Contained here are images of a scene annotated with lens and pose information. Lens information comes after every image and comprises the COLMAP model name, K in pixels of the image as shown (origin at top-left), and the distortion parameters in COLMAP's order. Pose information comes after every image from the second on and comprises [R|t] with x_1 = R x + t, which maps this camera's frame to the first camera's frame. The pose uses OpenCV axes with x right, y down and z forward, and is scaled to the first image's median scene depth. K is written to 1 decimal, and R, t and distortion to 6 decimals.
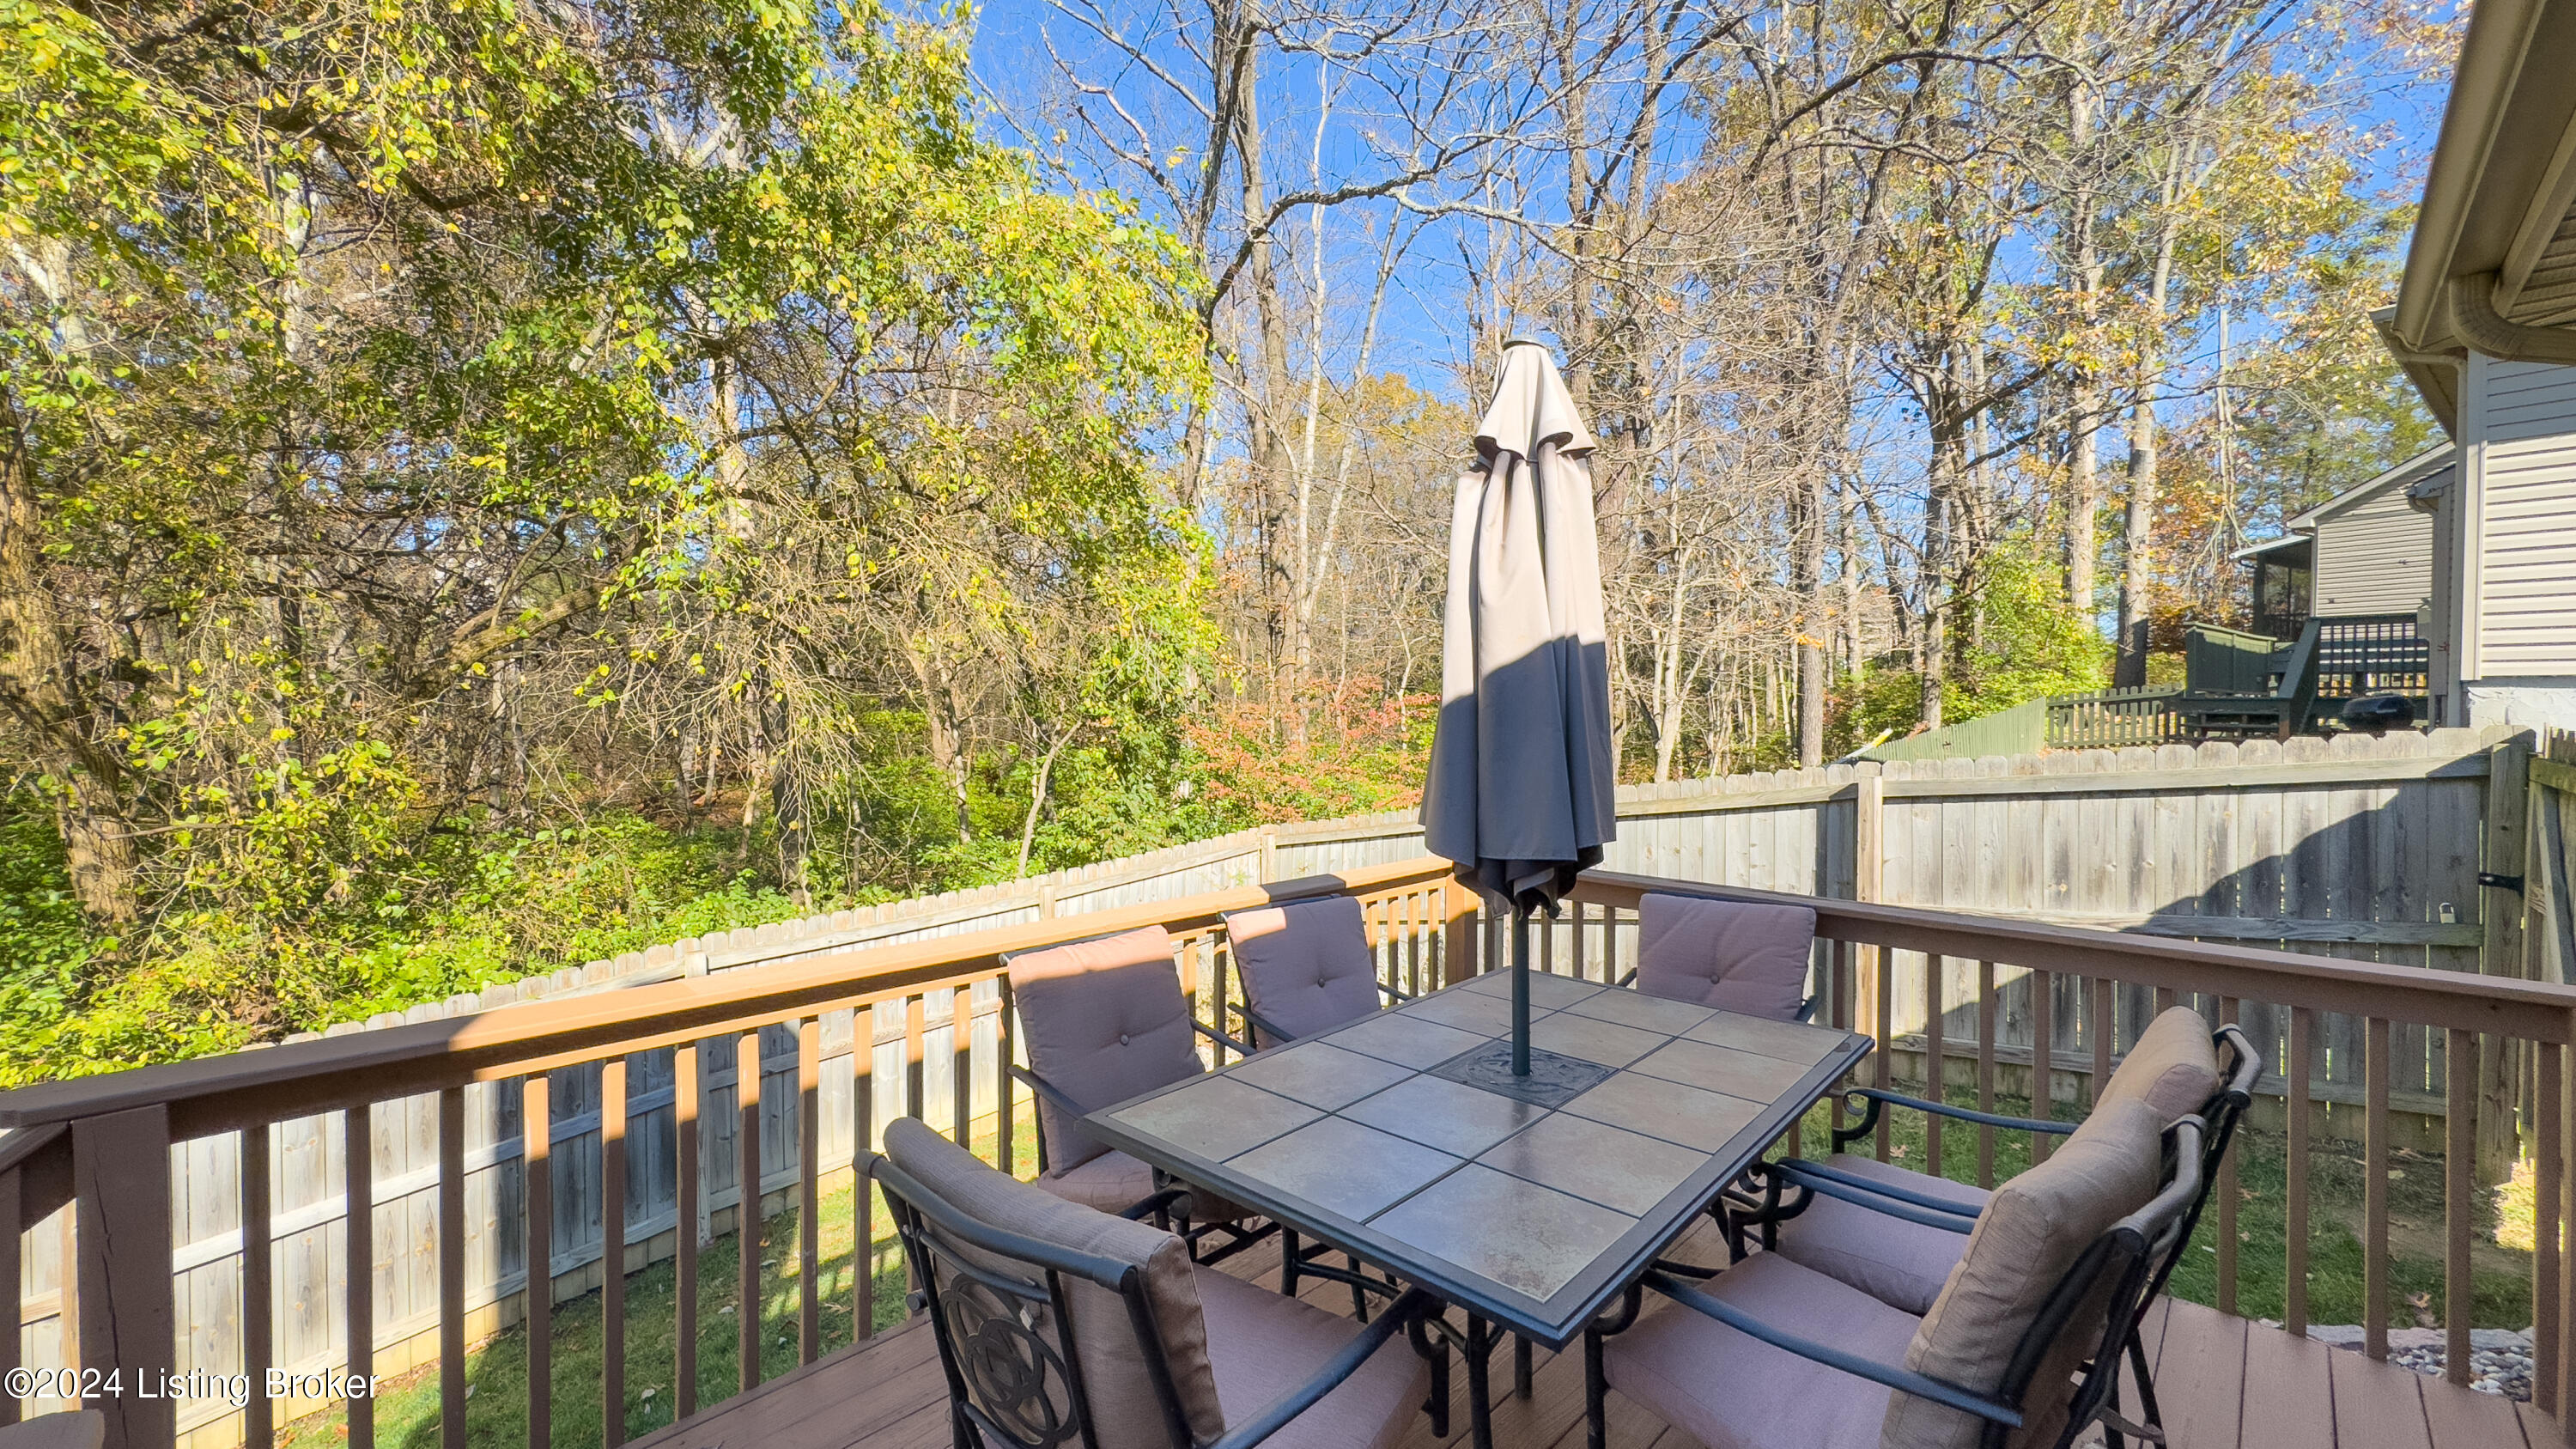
lens RADIAL K [[1042.0, 0, 1261.9], [0, 1042.0, 719.3], [0, 0, 1]] dist [0.001399, 0.000251]
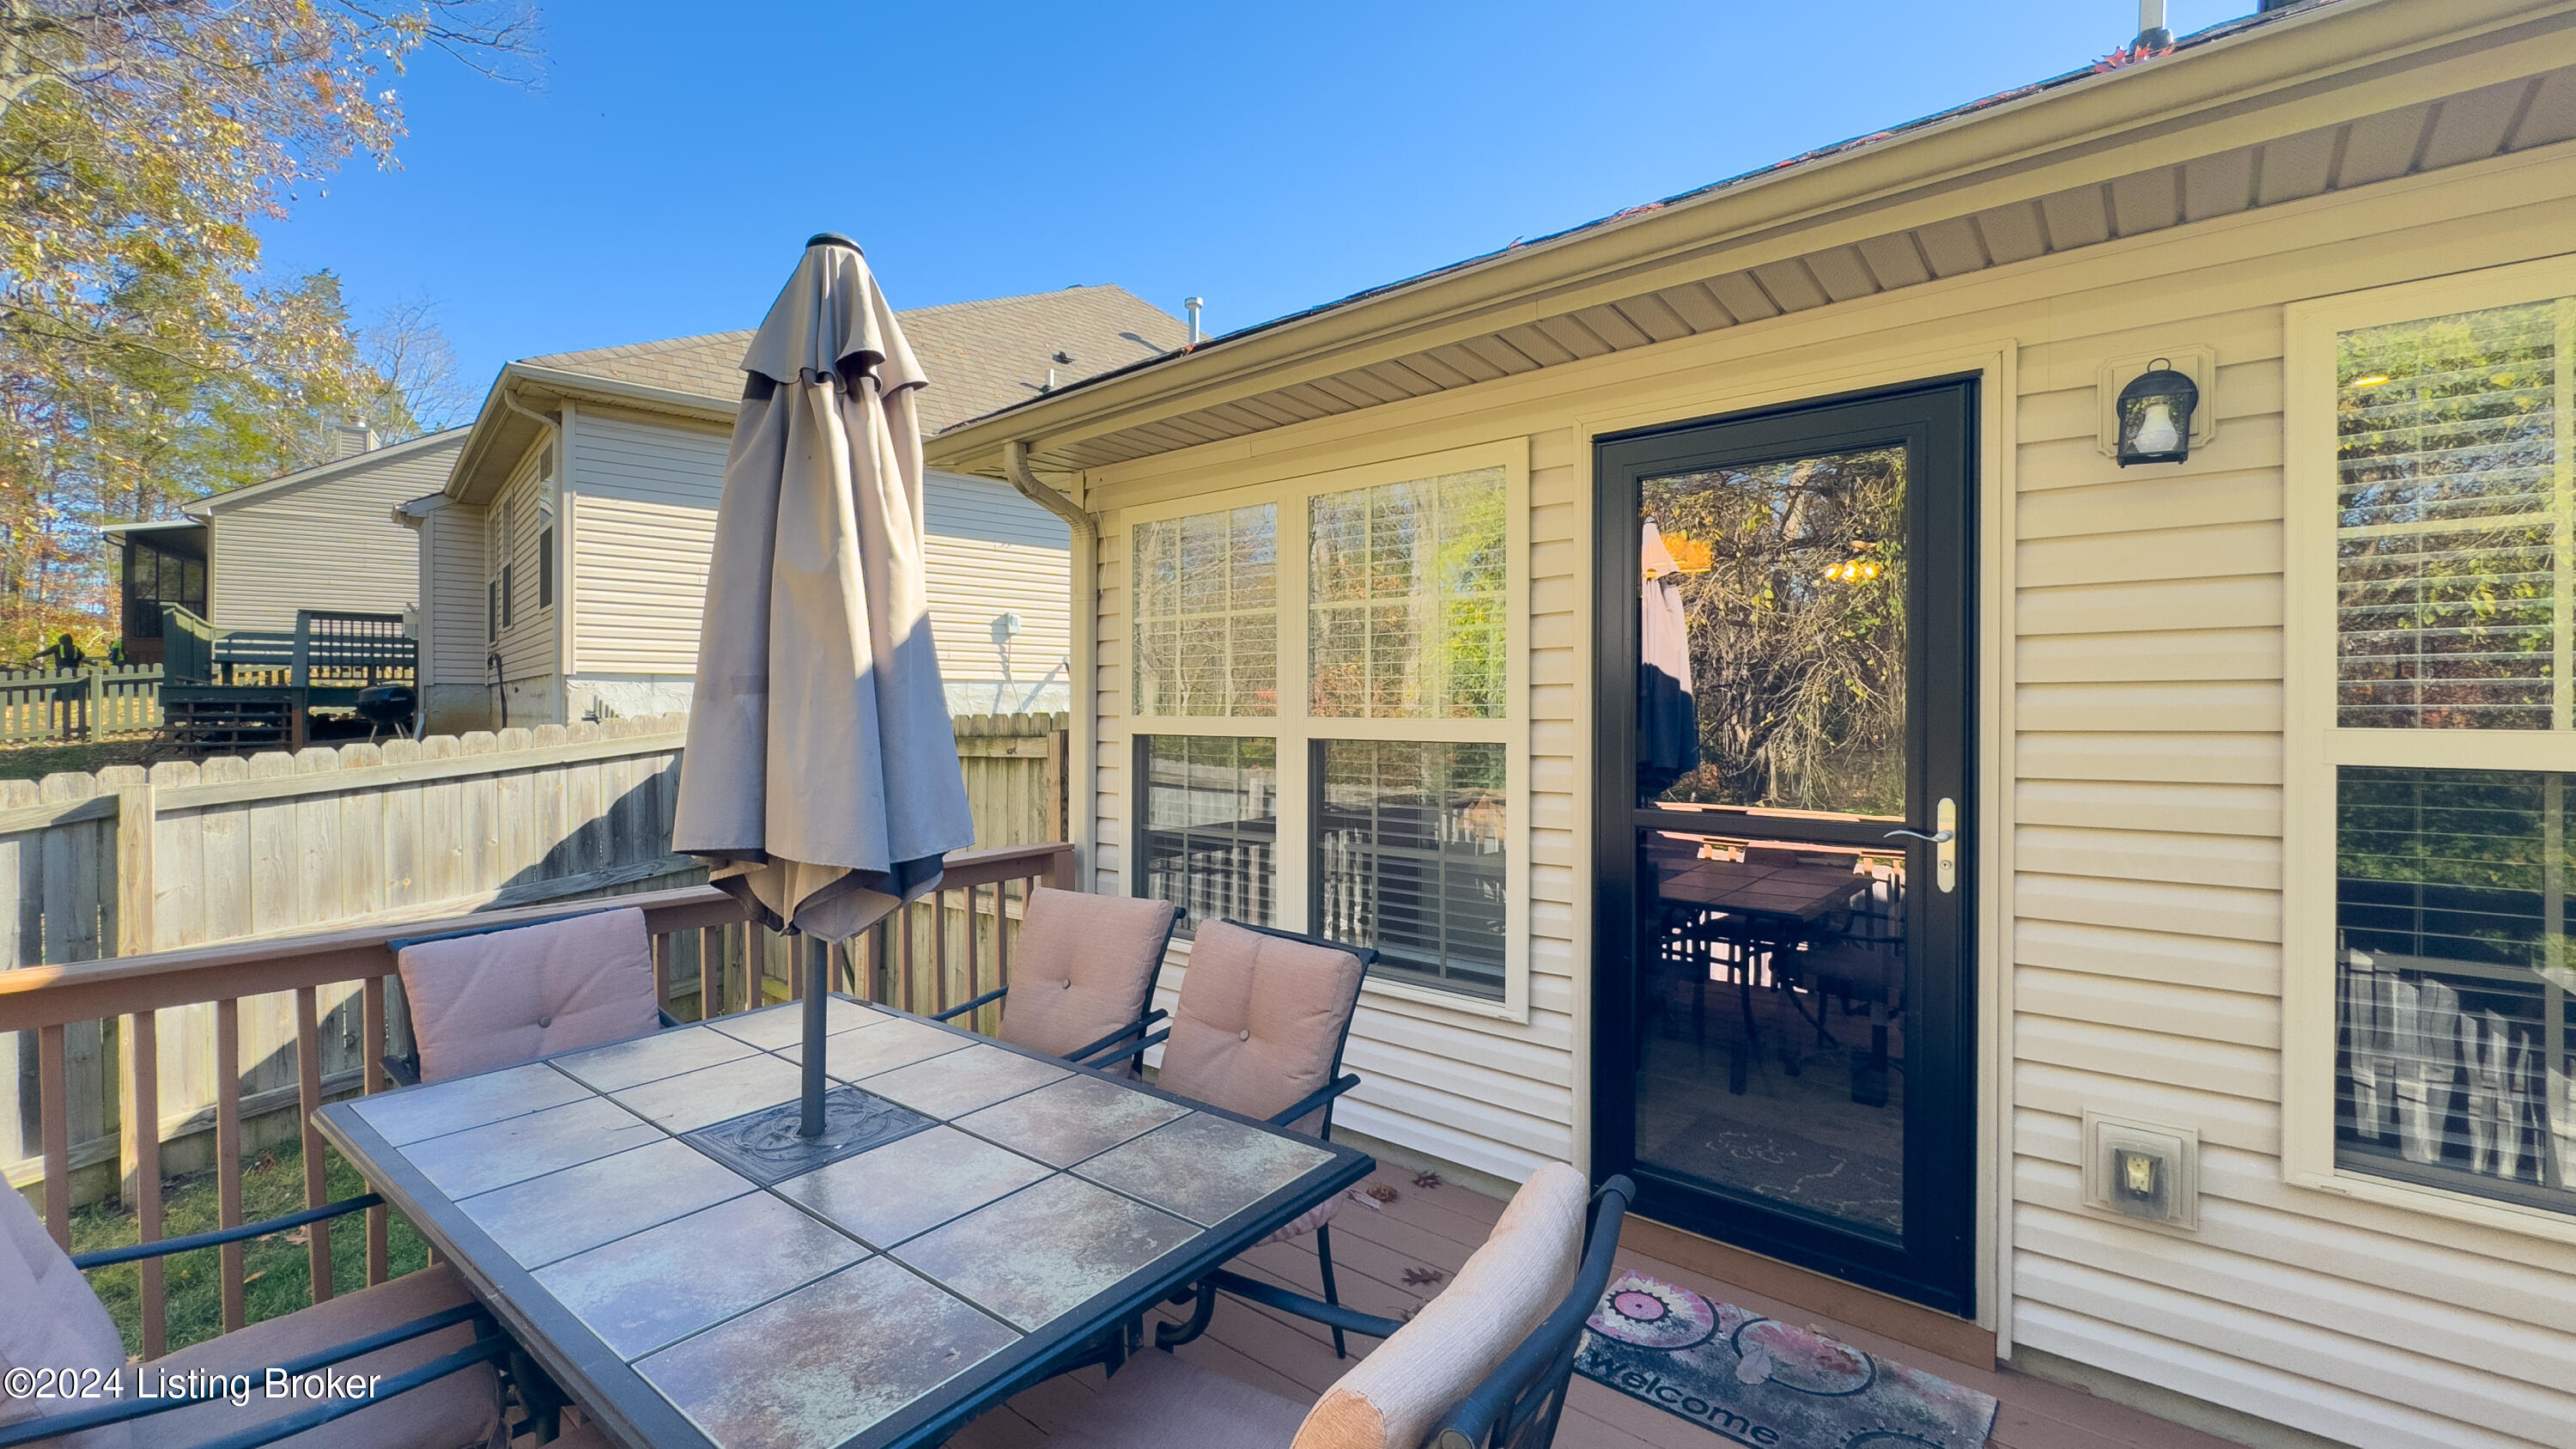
lens RADIAL K [[1042.0, 0, 1261.9], [0, 1042.0, 719.3], [0, 0, 1]] dist [0.001399, 0.000251]
pose [[-0.083766, -0.017540, 0.996331, -0.269785], [0.009686, 0.999784, 0.018415, 0.003097], [-0.996438, 0.011193, -0.083578, 0.330764]]
